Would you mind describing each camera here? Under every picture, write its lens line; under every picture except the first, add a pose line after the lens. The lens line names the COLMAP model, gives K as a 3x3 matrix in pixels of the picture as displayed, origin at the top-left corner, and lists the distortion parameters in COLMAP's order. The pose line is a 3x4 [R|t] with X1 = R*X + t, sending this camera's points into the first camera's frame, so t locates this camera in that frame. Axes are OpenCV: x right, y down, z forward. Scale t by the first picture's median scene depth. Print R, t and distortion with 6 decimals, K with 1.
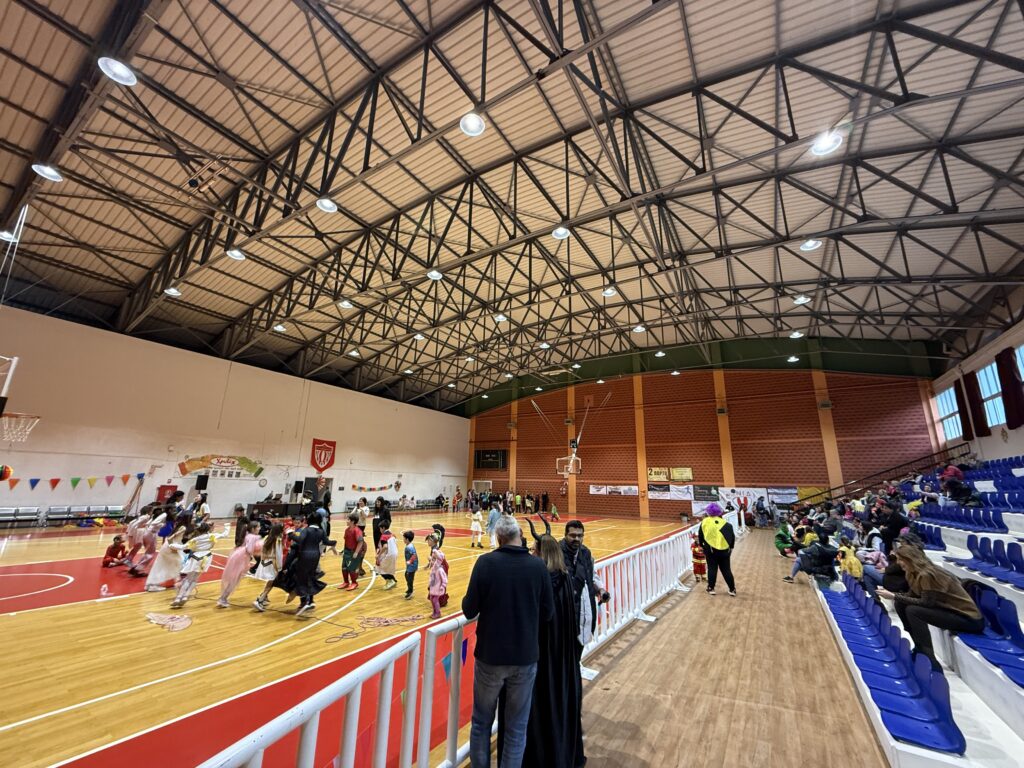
lens RADIAL K [[406.1, 0, 509.1], [0, 406.1, 384.7], [0, 0, 1]] dist [0.001514, -0.000164]
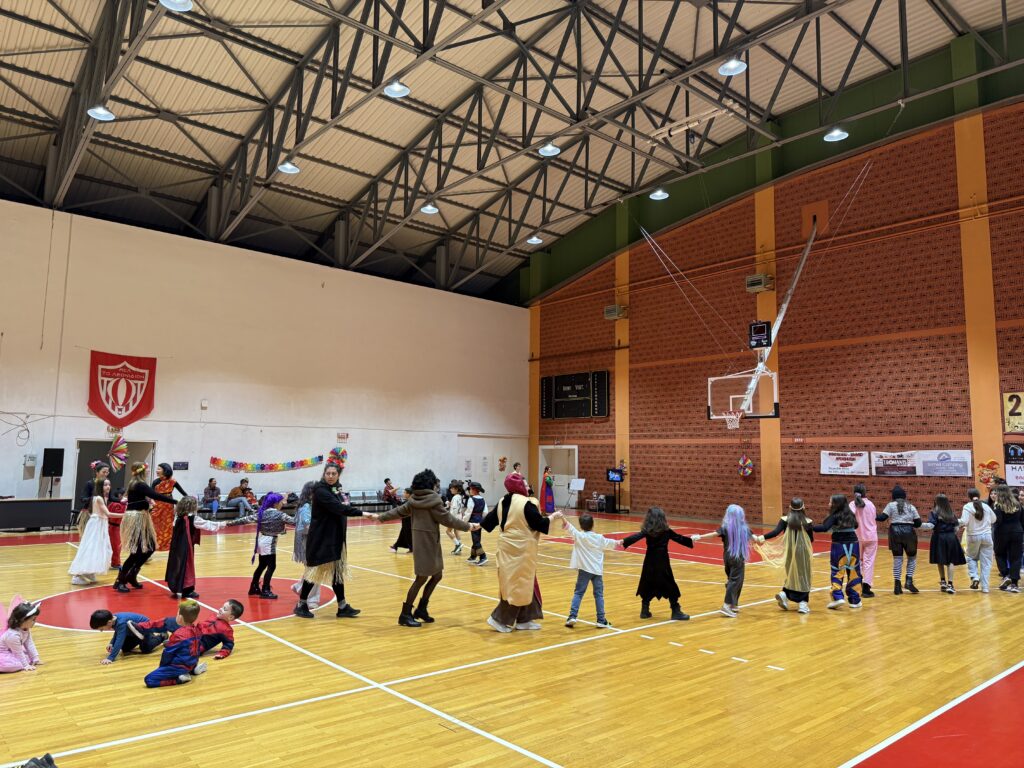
lens RADIAL K [[720.9, 0, 502.8], [0, 720.9, 383.2], [0, 0, 1]] dist [0.098940, -0.136789]
pose [[0.956477, -0.043845, -0.288495, 0.124634], [0.081664, 0.989362, 0.120389, 0.090967], [0.280148, -0.138709, 0.949883, 0.325664]]
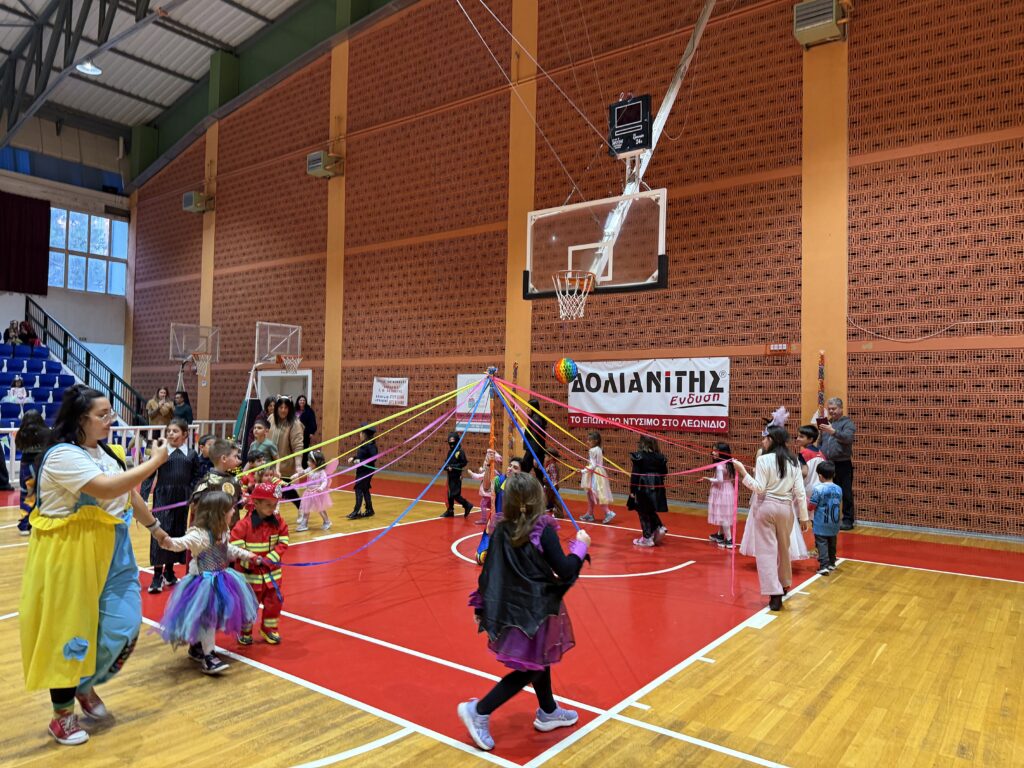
lens RADIAL K [[716.0, 0, 515.0], [0, 716.0, 383.8], [0, 0, 1]] dist [0.195643, -0.395442]
pose [[0.996697, -0.021784, -0.078233, 0.130627], [0.038668, 0.974436, 0.221311, 0.178777], [0.071412, -0.223605, 0.972060, 0.662435]]
